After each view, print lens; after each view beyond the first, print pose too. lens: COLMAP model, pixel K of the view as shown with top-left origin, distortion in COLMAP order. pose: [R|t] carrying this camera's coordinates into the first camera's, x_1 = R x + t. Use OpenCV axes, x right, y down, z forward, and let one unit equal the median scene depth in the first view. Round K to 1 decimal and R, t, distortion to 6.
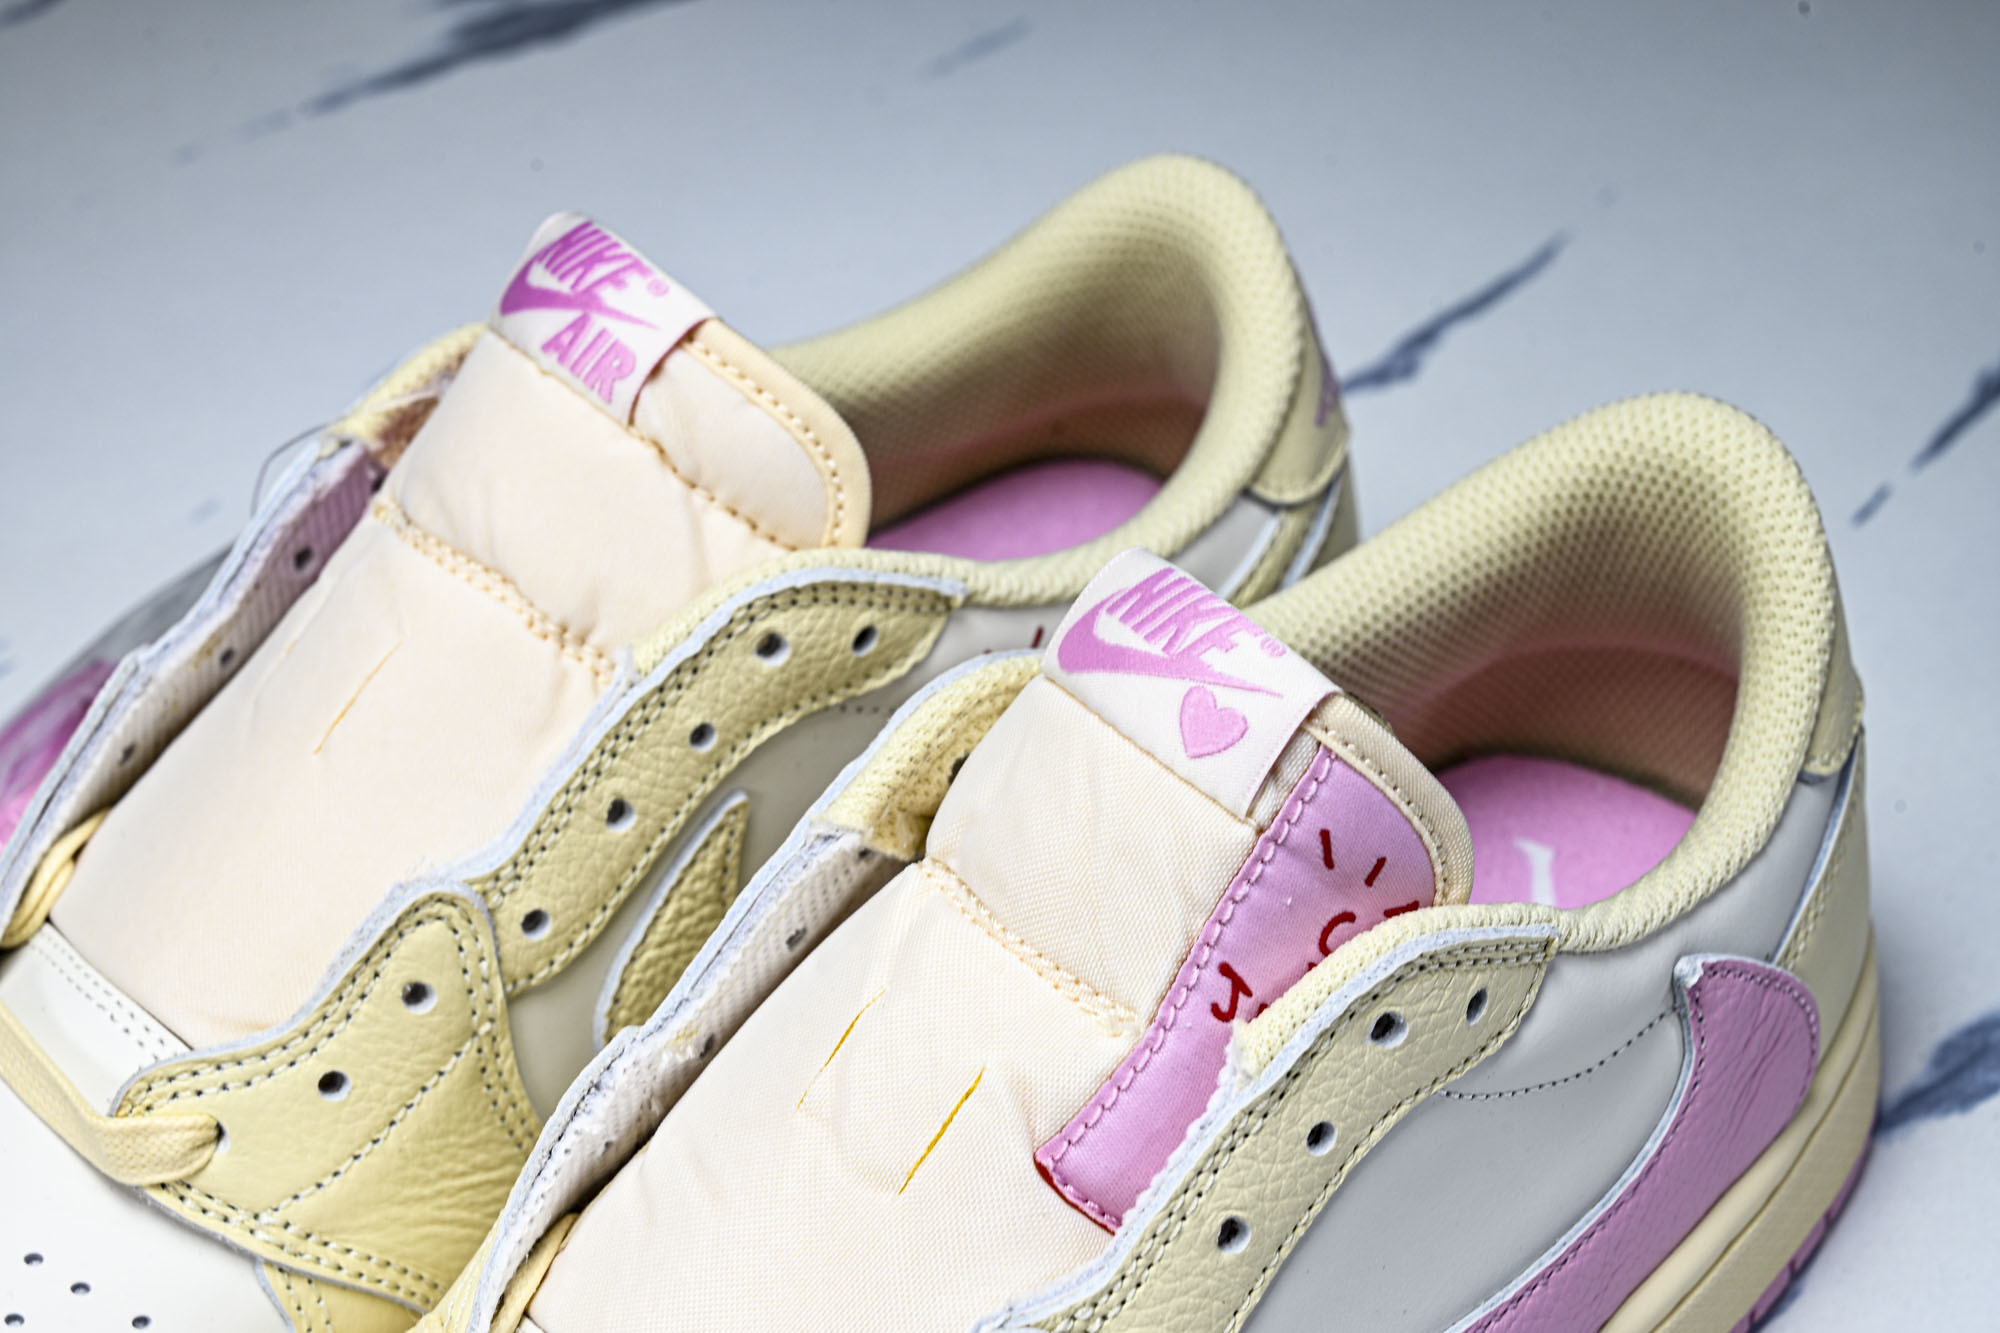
lens RADIAL K [[3986.4, 0, 995.8], [0, 3986.4, 661.2], [0, 0, 1]] dist [-0.003918, 0.000000]
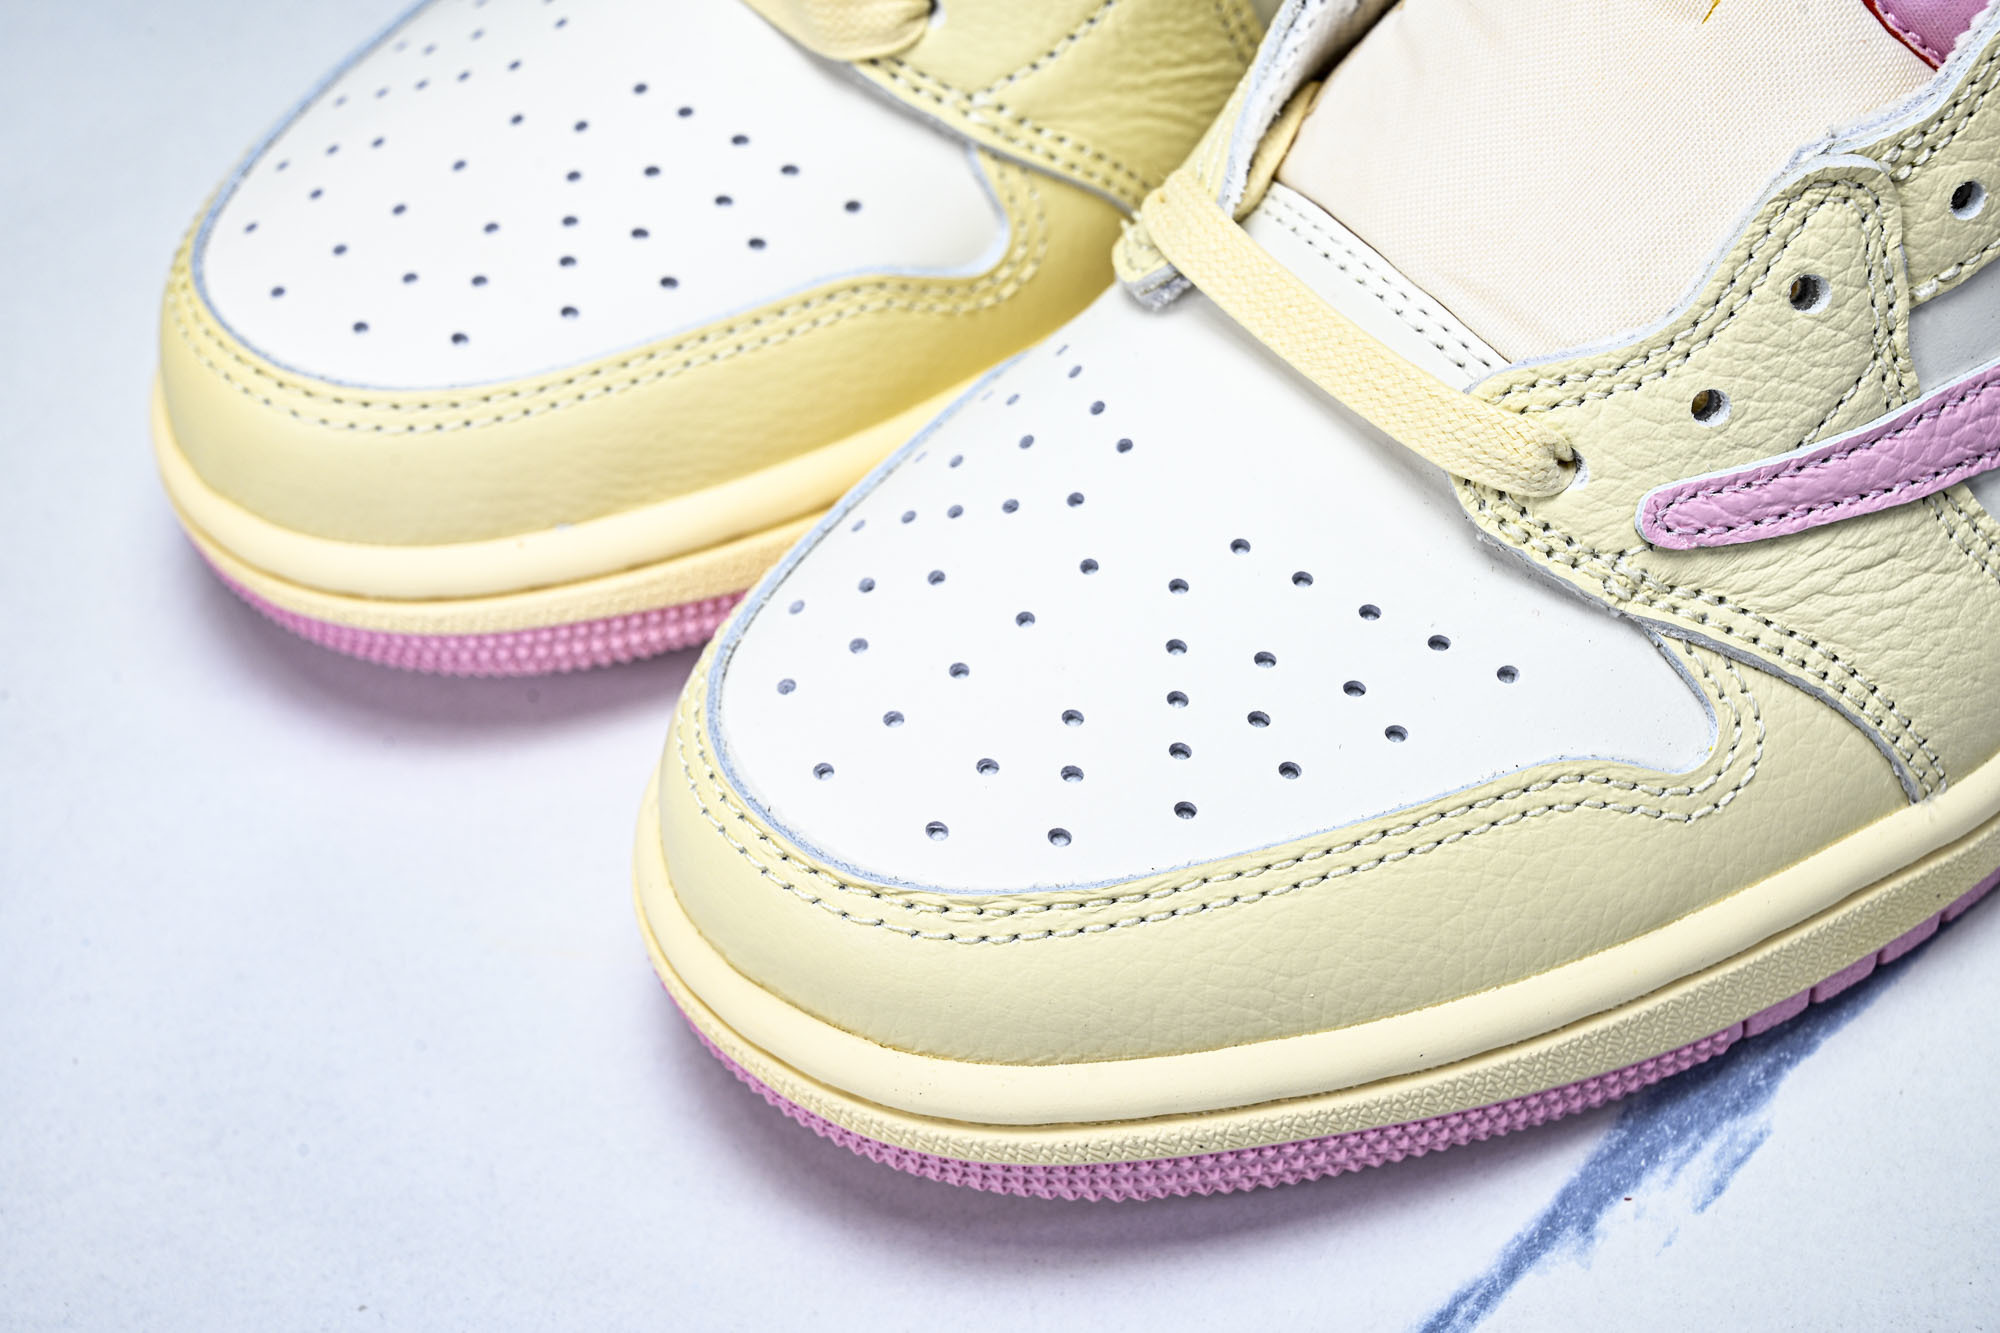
lens RADIAL K [[3986.4, 0, 990.1], [0, 3986.4, 671.3], [0, 0, 1]] dist [-0.003918, 0.000000]
pose [[0.995415, 0.012289, -0.094858, -0.090389], [0.004930, 0.983802, 0.179191, 0.105136], [0.095523, -0.178837, 0.979231, 0.049045]]
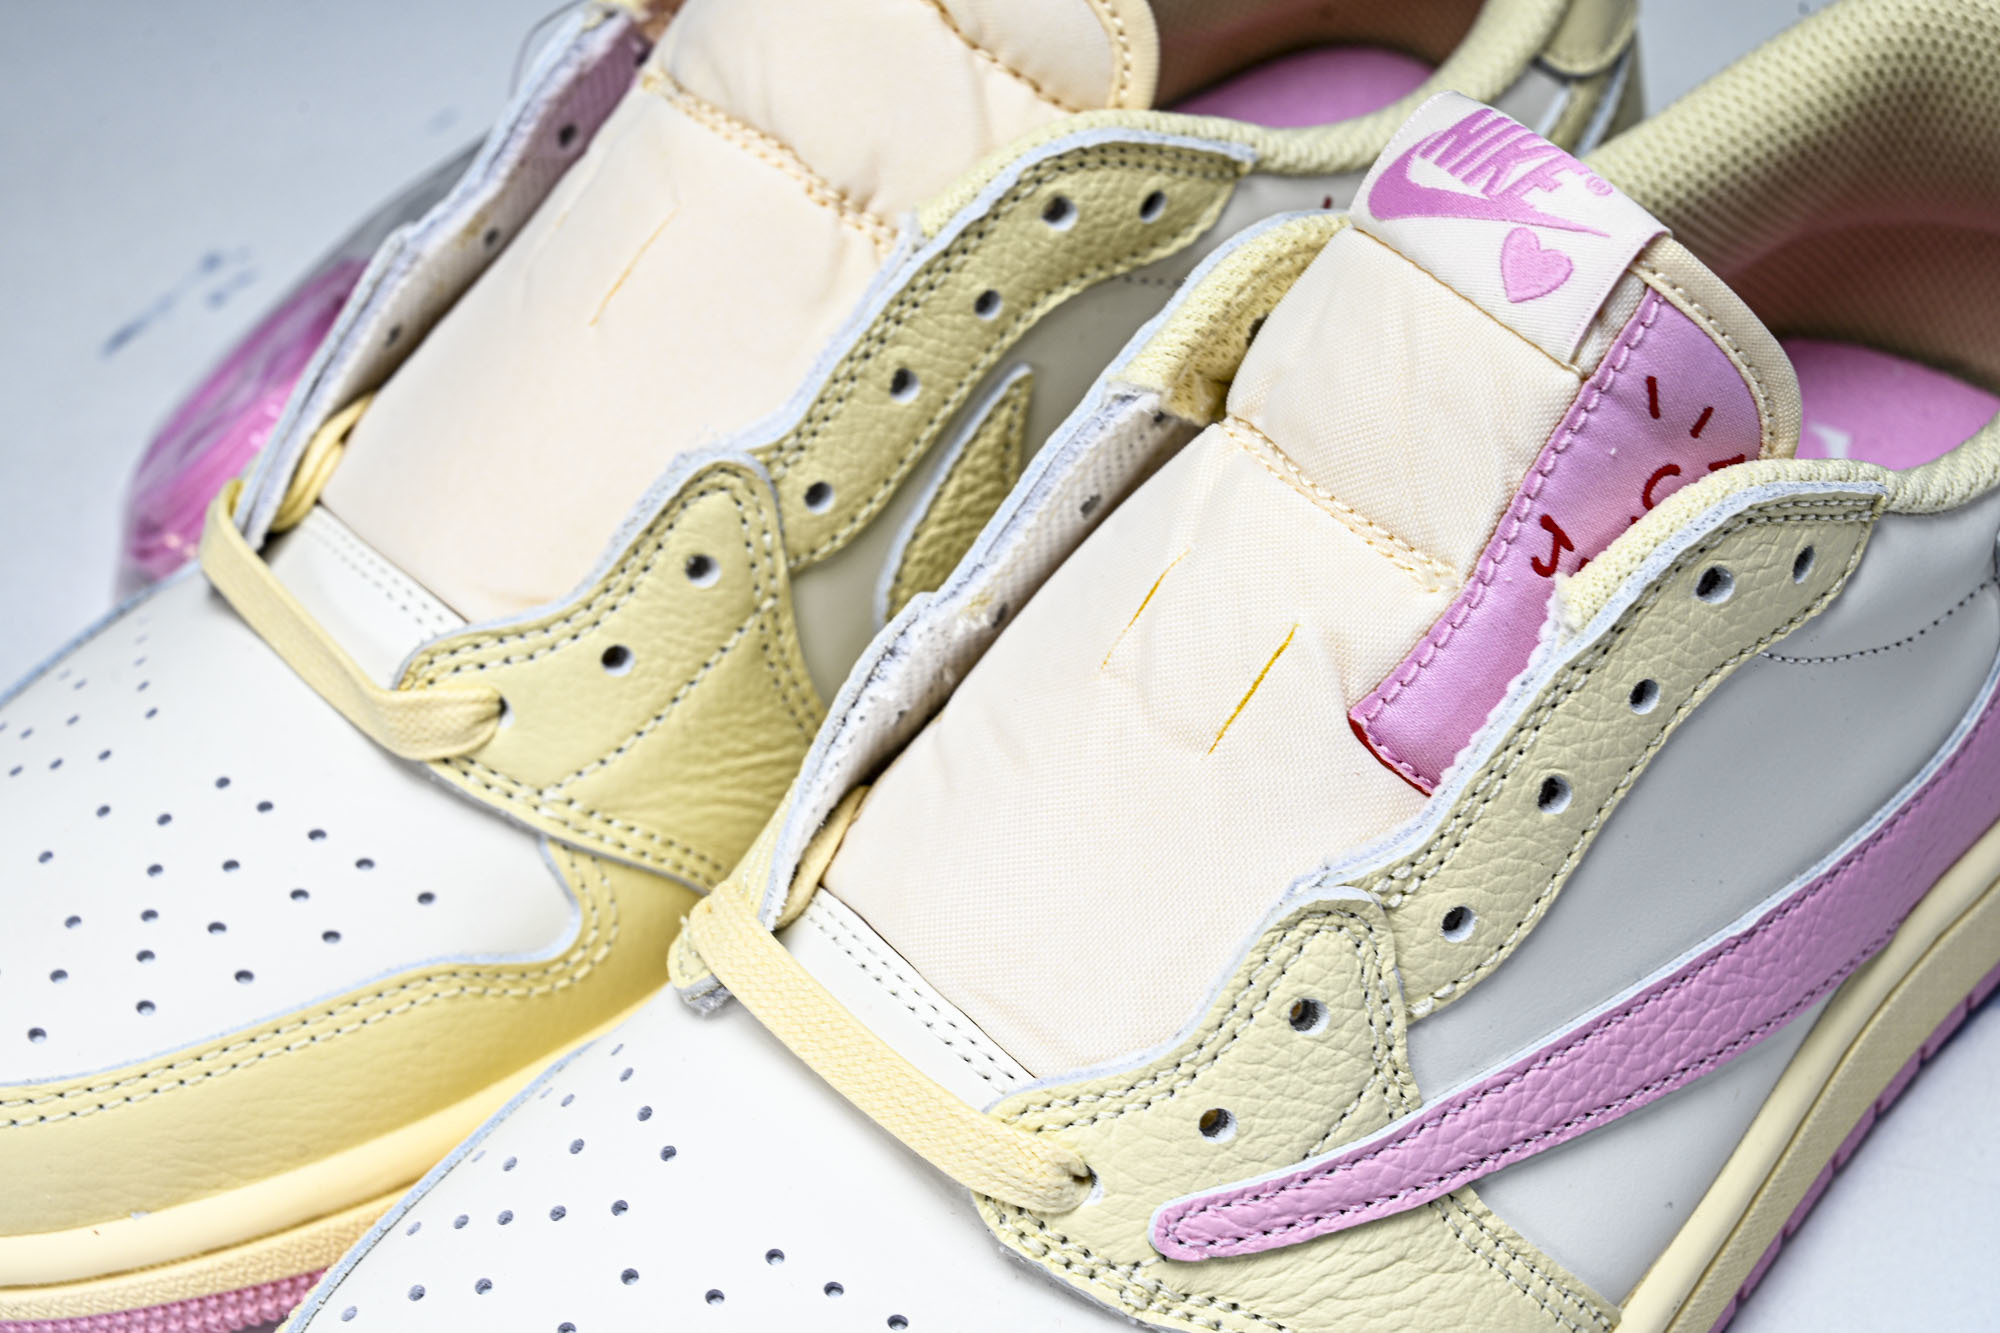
lens RADIAL K [[3986.4, 0, 993.3], [0, 3986.4, 662.5], [0, 0, 1]] dist [-0.003918, 0.000000]
pose [[0.999132, -0.001620, -0.041633, -0.033003], [0.004638, 0.997358, 0.072502, 0.036854], [0.041406, -0.072632, 0.996499, 0.025603]]
